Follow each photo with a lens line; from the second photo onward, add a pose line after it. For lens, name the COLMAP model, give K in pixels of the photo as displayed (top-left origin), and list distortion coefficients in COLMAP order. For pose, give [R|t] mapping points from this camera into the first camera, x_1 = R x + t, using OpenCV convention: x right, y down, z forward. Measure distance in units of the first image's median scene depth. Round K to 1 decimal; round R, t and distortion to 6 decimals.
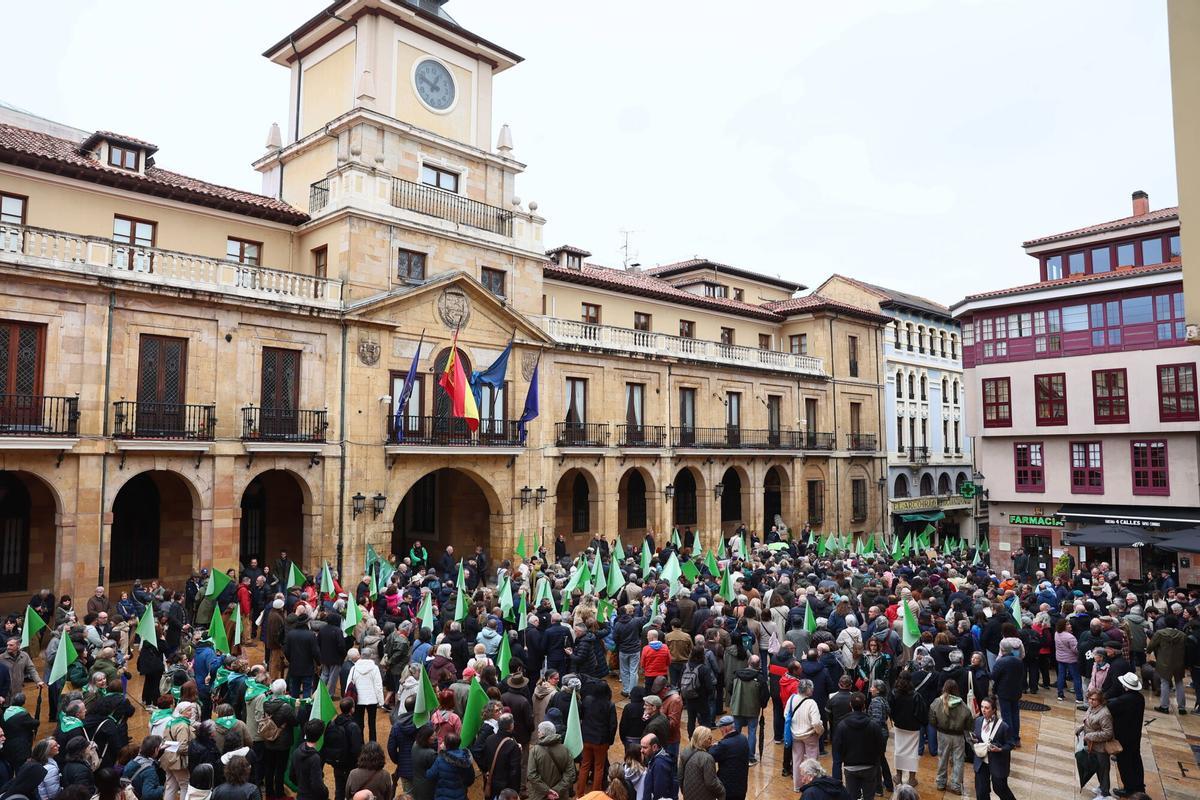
lens RADIAL K [[826.3, 0, 591.6], [0, 826.3, 396.1], [0, 0, 1]] dist [-0.103799, 0.083888]
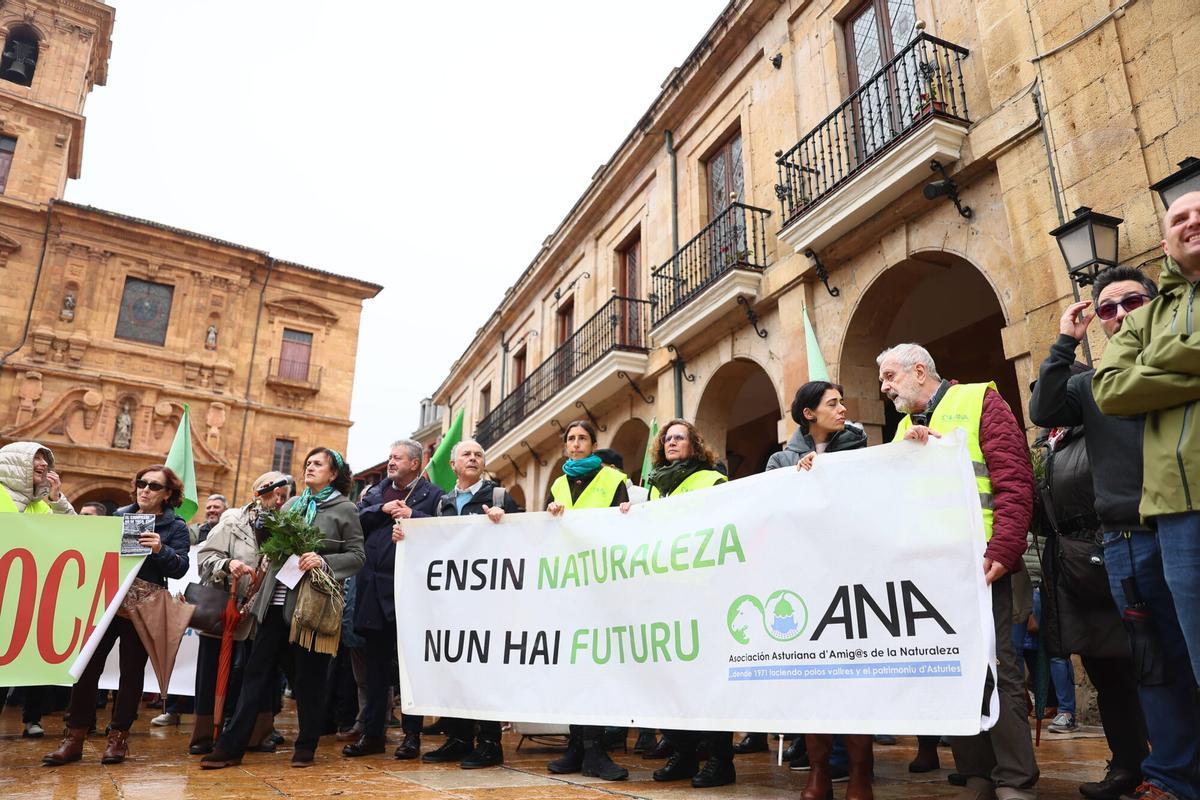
lens RADIAL K [[826.3, 0, 602.0], [0, 826.3, 403.8], [0, 0, 1]] dist [-0.103799, 0.083888]
pose [[-0.412135, -0.262705, -0.872428, -0.036846], [0.056871, 0.948246, -0.312402, 0.208096], [0.909346, -0.178367, -0.375865, 0.844104]]
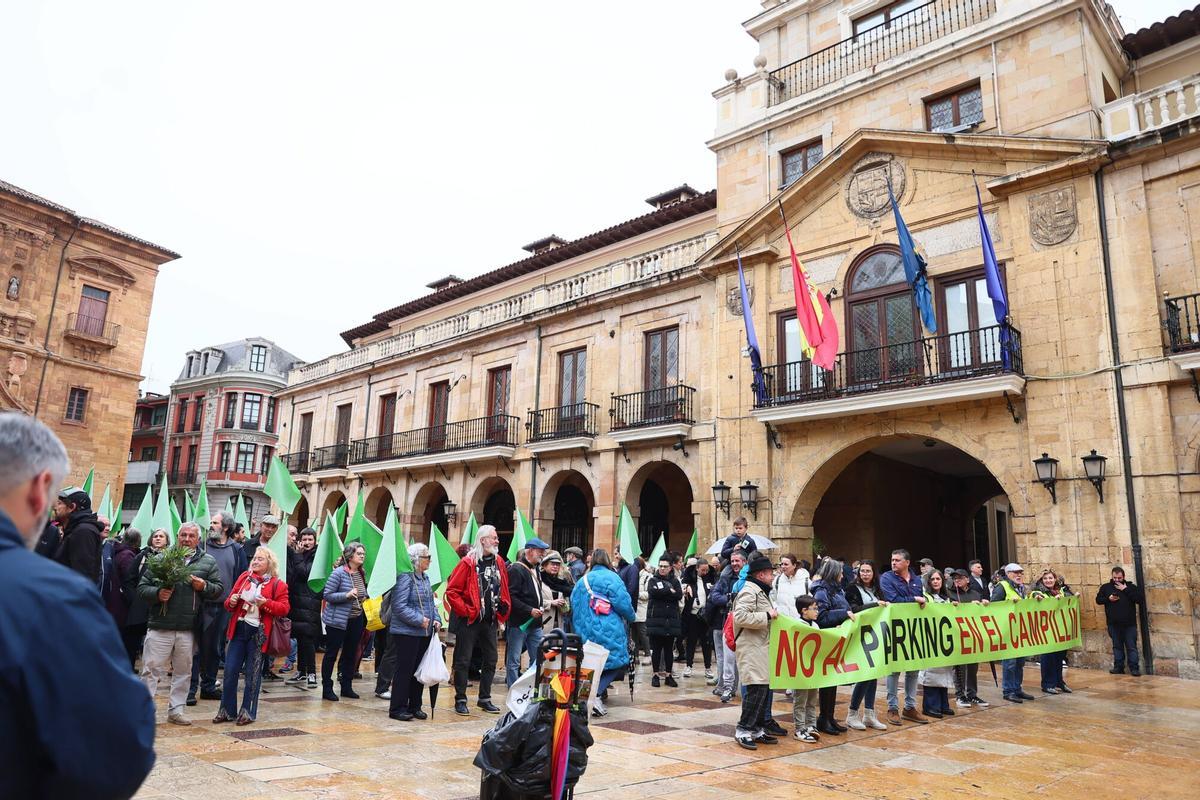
lens RADIAL K [[826.3, 0, 585.4], [0, 826.3, 399.1], [0, 0, 1]] dist [-0.103799, 0.083888]
pose [[-0.037115, -0.216458, -0.975586, 0.419307], [0.039619, 0.975173, -0.217873, 0.180819], [0.998525, -0.046738, -0.027617, 0.798256]]
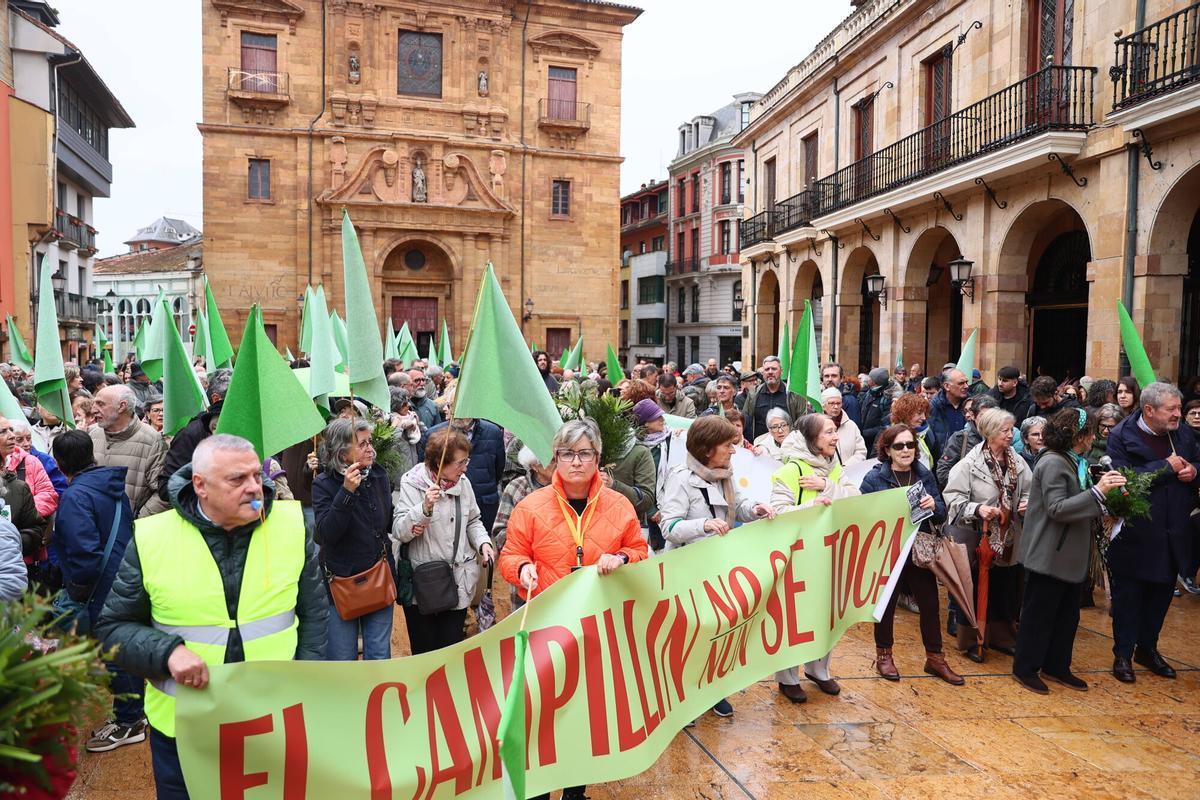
lens RADIAL K [[826.3, 0, 594.2], [0, 826.3, 389.2], [0, 0, 1]] dist [-0.103799, 0.083888]
pose [[-0.641864, 0.033396, -0.766091, 0.034464], [0.046446, 0.998910, 0.004631, 0.154866], [0.765411, -0.032609, -0.642715, 0.763207]]
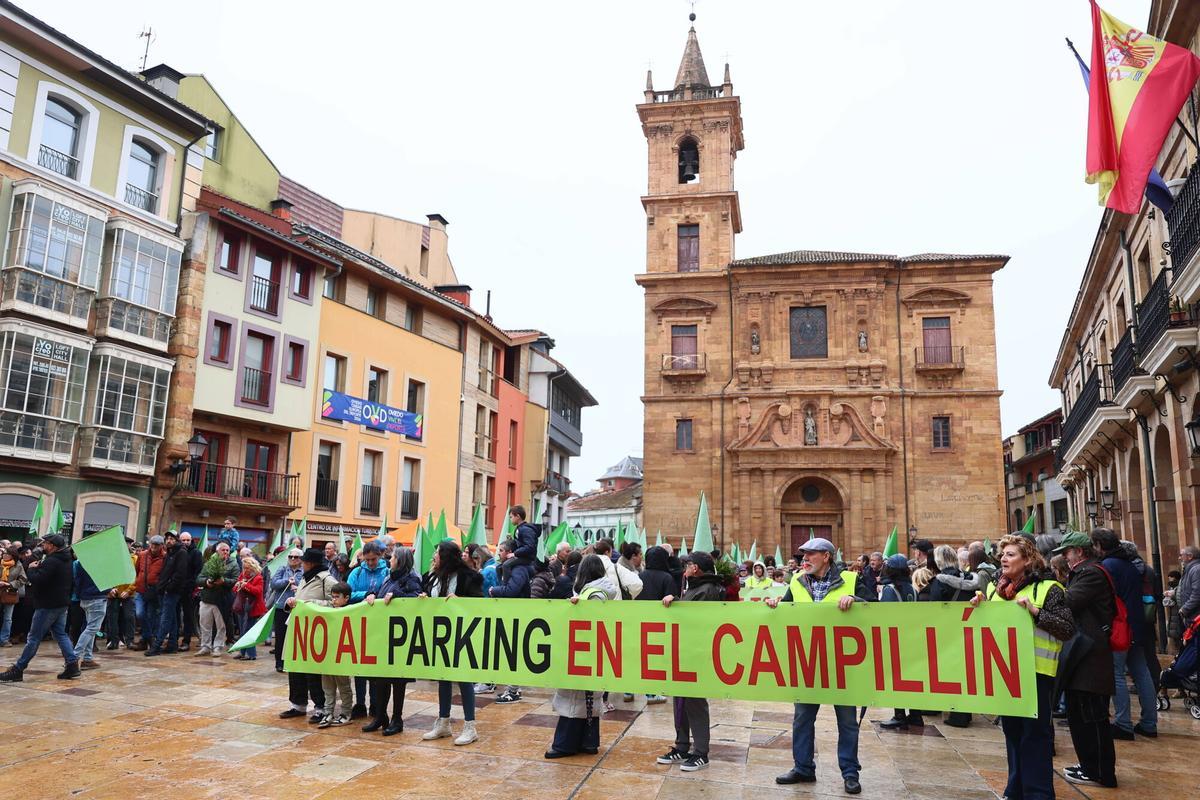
lens RADIAL K [[884.3, 0, 584.7], [0, 884.3, 411.1], [0, 0, 1]] dist [-0.062836, 0.013490]
pose [[-0.944696, -0.080768, -0.317847, 0.157366], [0.000361, 0.968942, -0.247289, 0.205415], [0.327948, -0.233727, -0.915326, 1.166043]]
